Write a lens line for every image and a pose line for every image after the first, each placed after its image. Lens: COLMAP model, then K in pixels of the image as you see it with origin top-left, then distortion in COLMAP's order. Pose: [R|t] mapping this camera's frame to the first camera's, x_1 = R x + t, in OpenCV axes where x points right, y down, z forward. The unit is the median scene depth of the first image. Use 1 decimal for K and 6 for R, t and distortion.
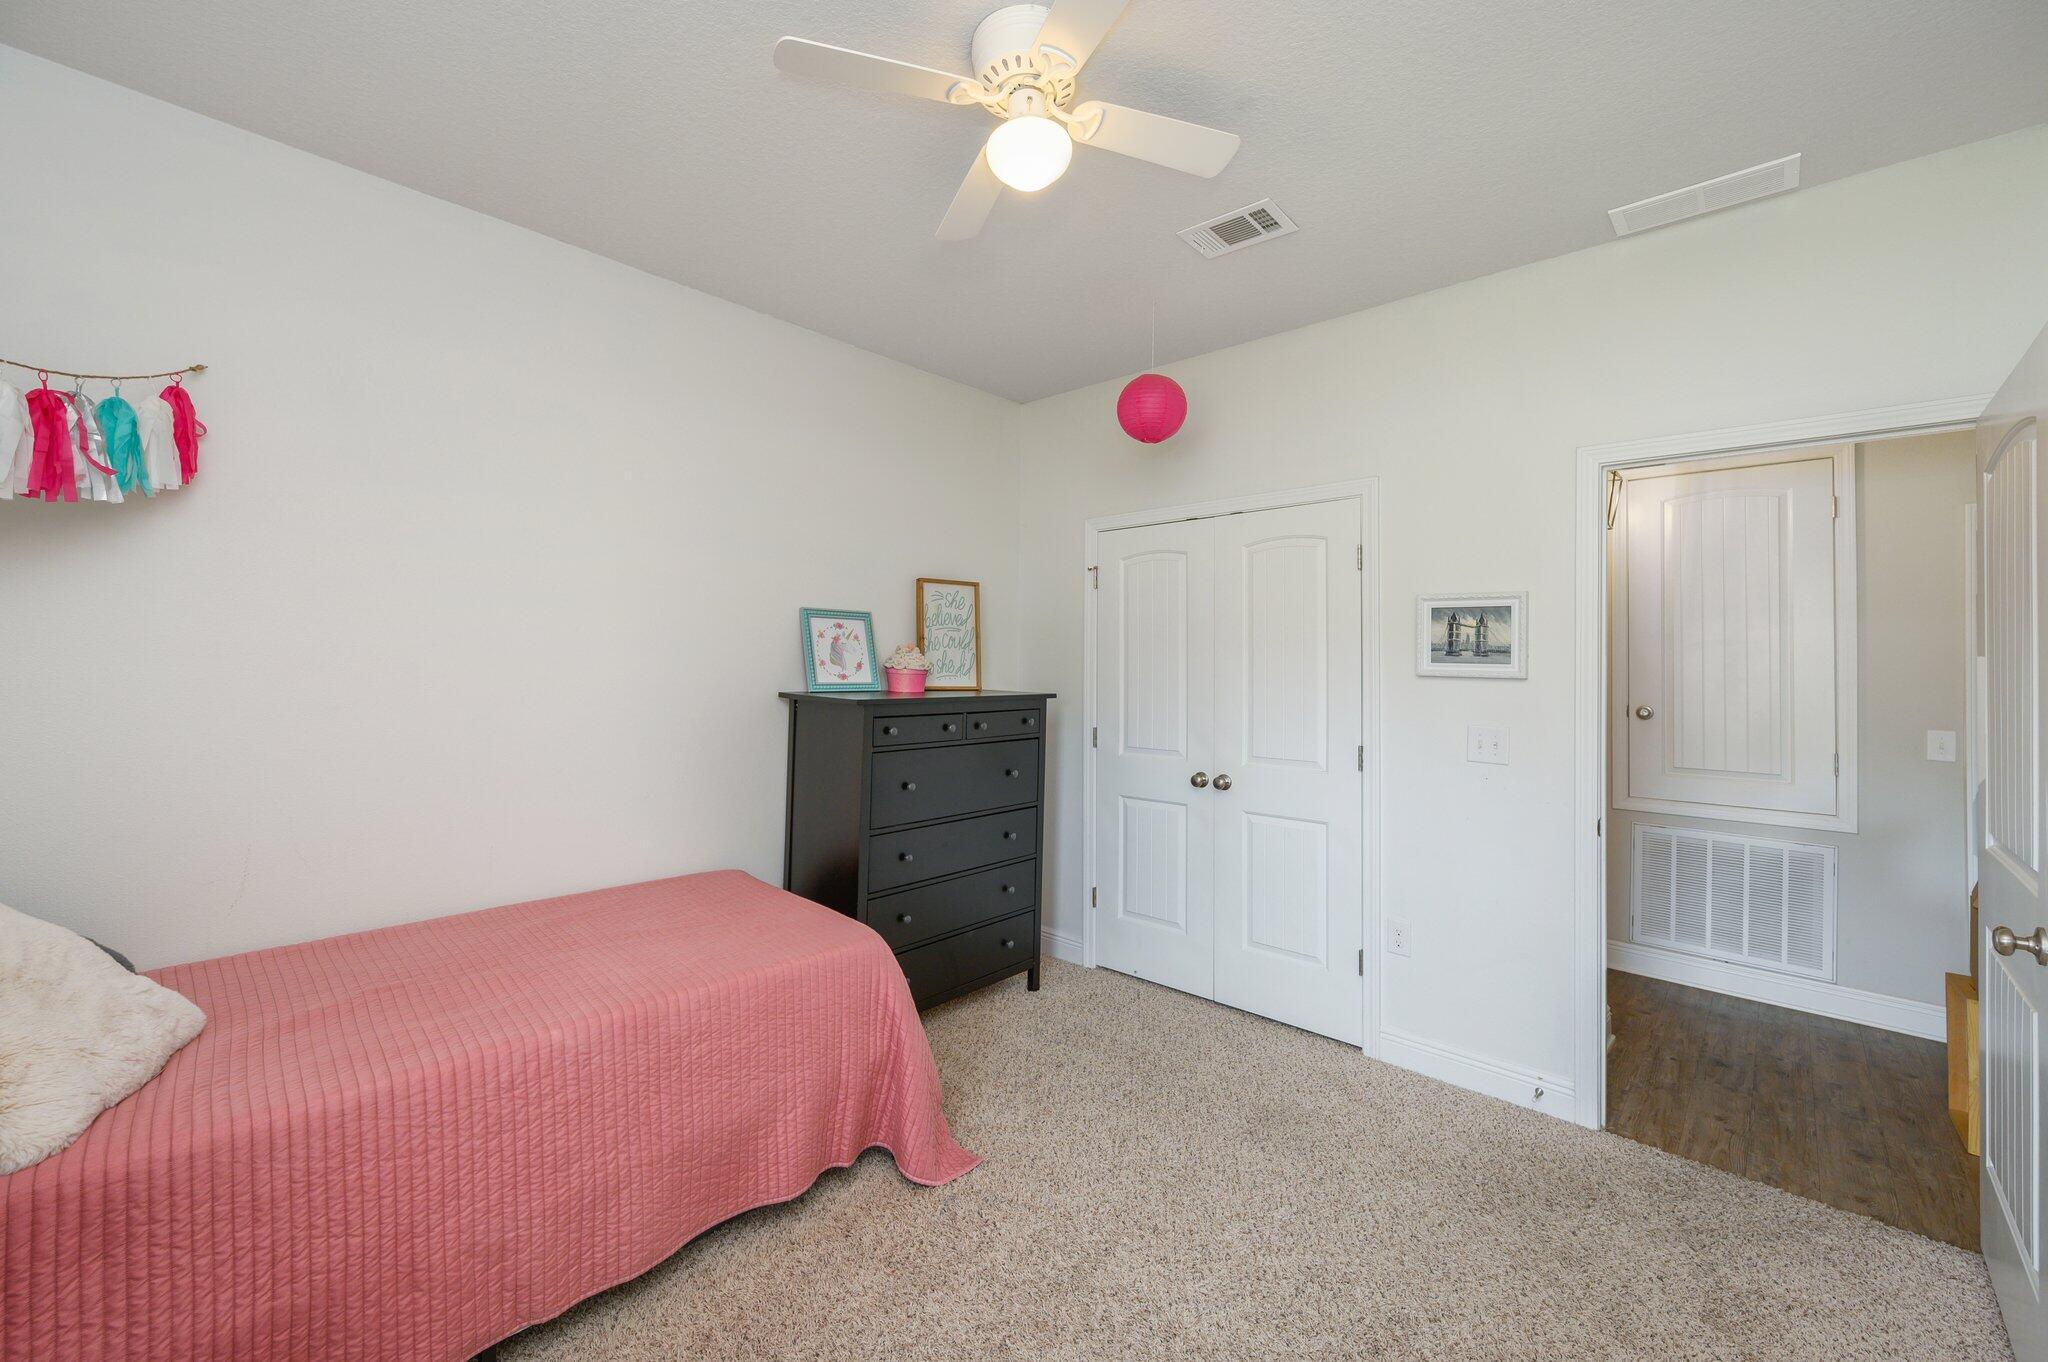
lens RADIAL K [[808.6, 0, 1022.2], [0, 808.6, 663.0], [0, 0, 1]] dist [0.002200, 0.000186]
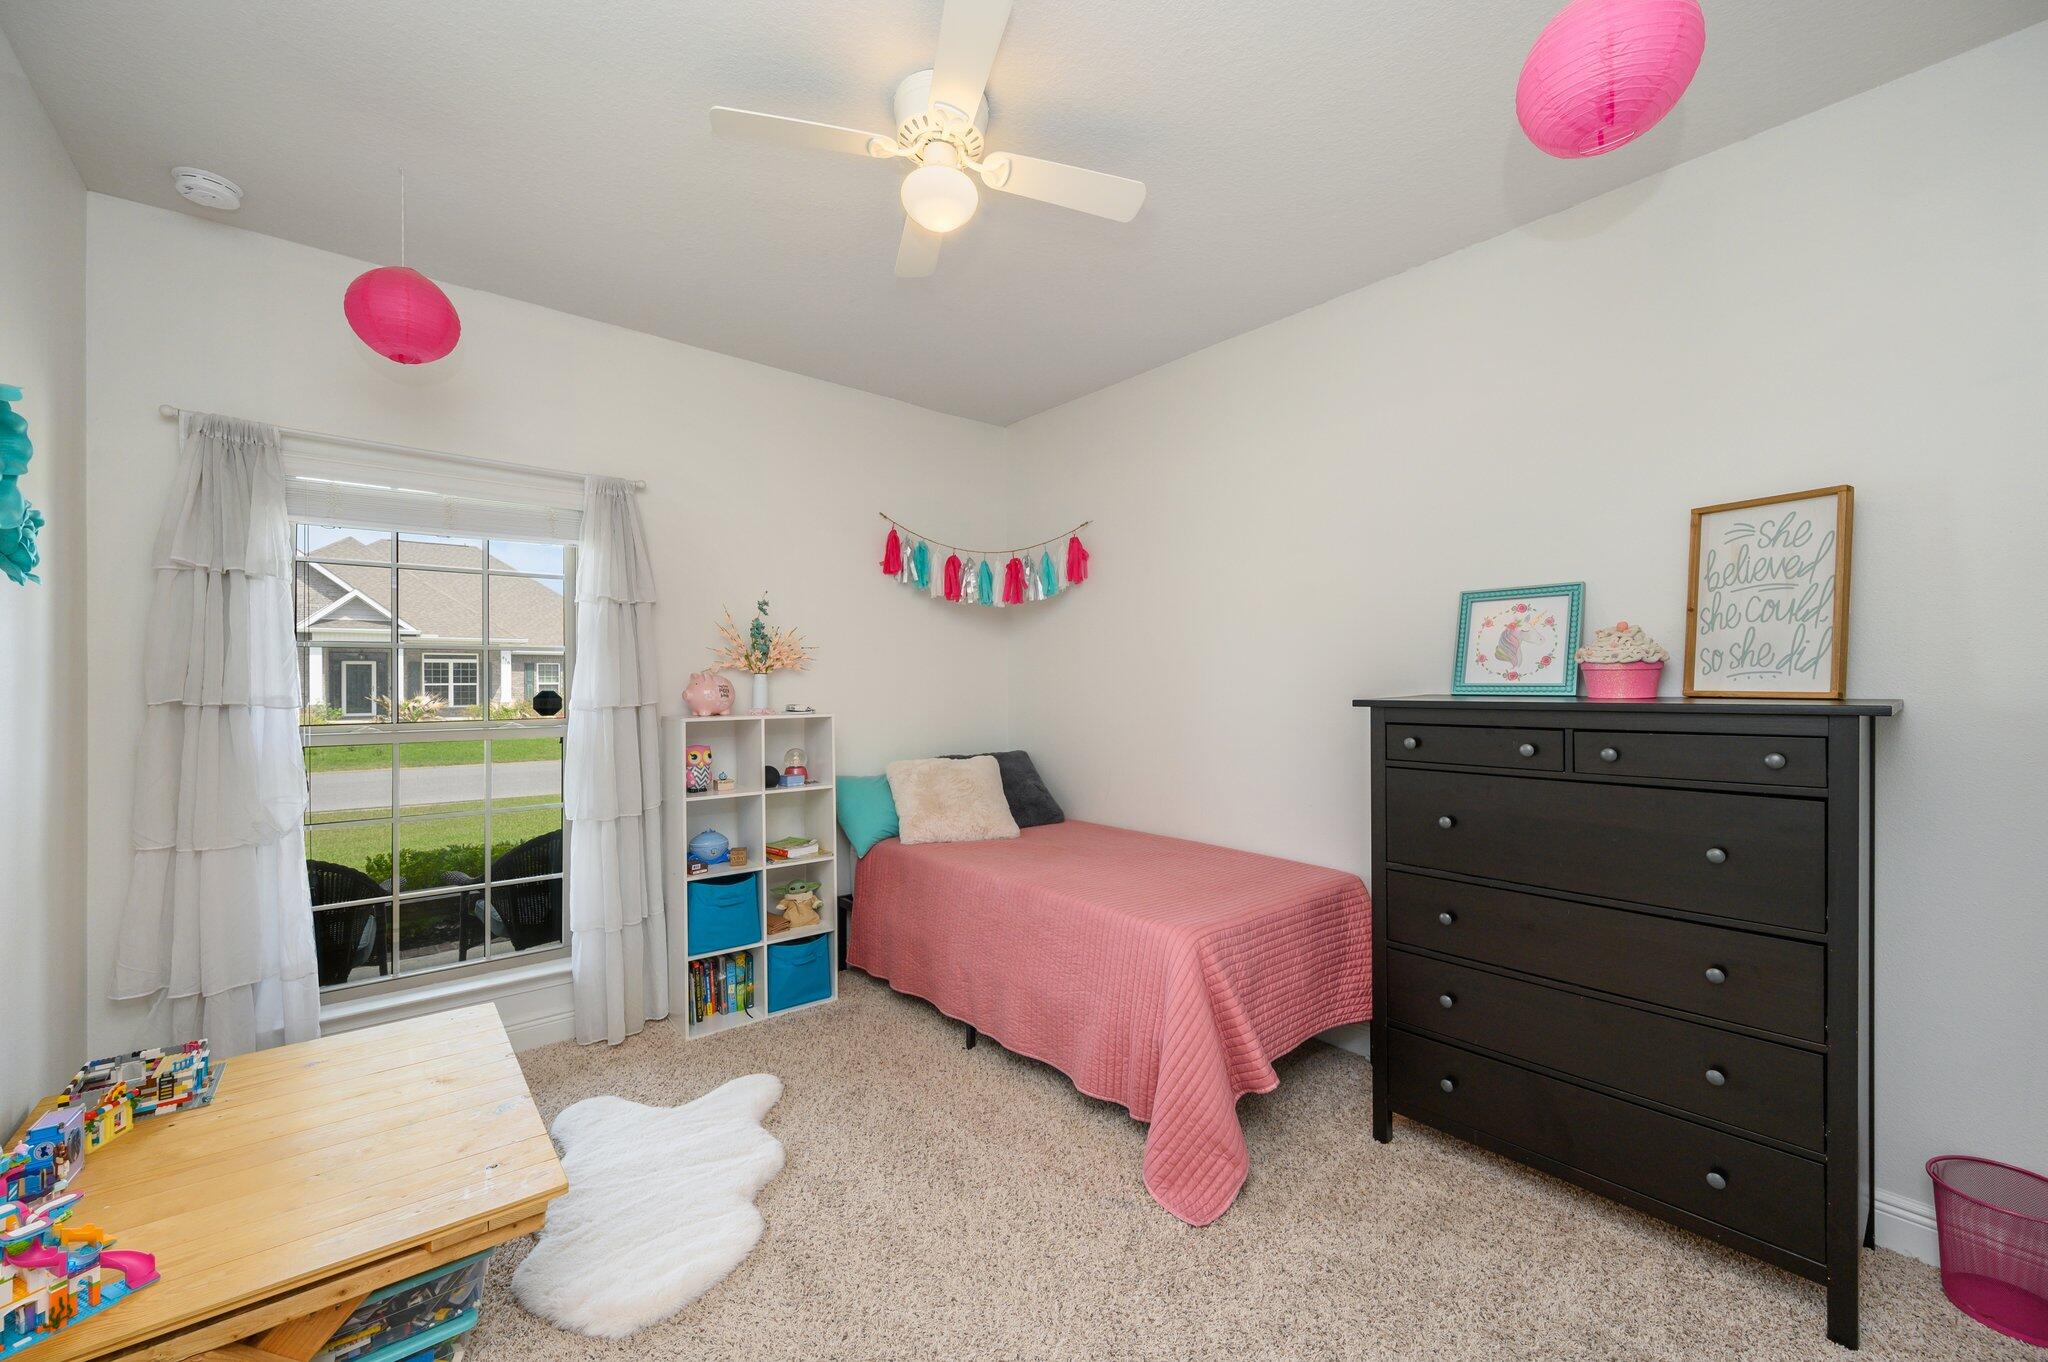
lens RADIAL K [[808.6, 0, 1033.4], [0, 808.6, 683.6], [0, 0, 1]] dist [0.002200, 0.000186]
pose [[-0.108969, -0.005715, -0.994029, 0.561957], [0.009900, 0.999928, -0.006834, 0.024343], [0.993996, -0.010586, -0.108905, 0.624547]]
